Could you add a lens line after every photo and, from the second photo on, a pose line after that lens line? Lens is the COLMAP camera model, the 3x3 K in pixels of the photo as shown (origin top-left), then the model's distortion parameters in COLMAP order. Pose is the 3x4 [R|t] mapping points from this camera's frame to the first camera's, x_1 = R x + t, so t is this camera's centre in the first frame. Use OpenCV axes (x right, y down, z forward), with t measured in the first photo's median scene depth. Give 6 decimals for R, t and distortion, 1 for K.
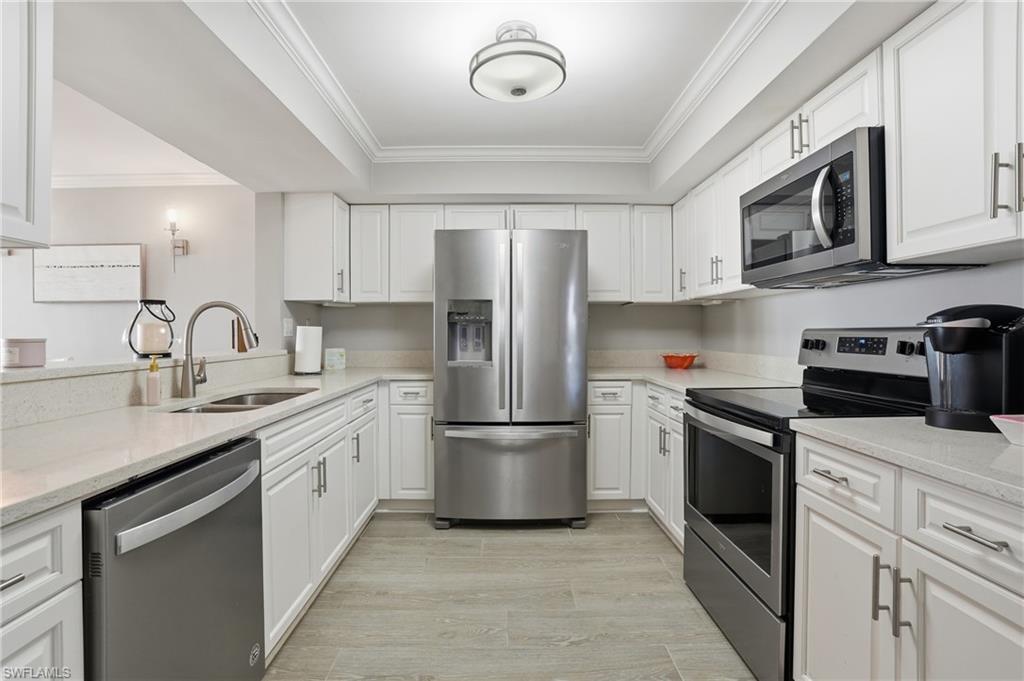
lens RADIAL K [[472.7, 0, 503.9], [0, 472.7, 335.8], [0, 0, 1]] dist [-0.078447, 0.029161]
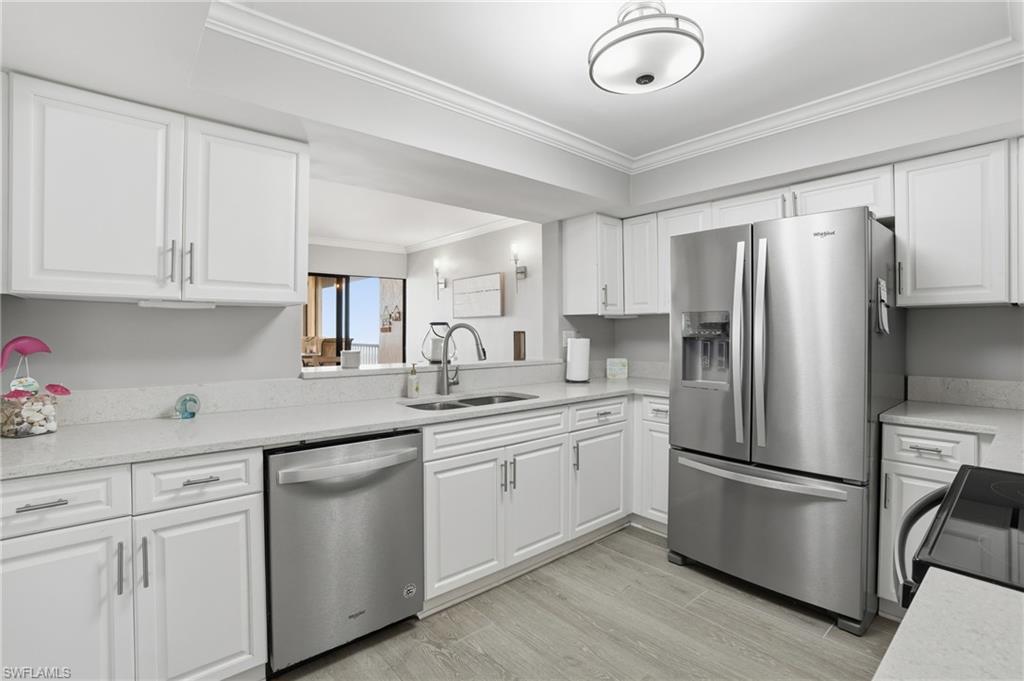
lens RADIAL K [[472.7, 0, 503.9], [0, 472.7, 335.8], [0, 0, 1]] dist [-0.078447, 0.029161]
pose [[0.641270, 0.008450, -0.767269, 0.335872], [-0.006756, 0.999963, 0.005367, -0.033153], [0.767286, 0.001742, 0.641303, 0.161266]]
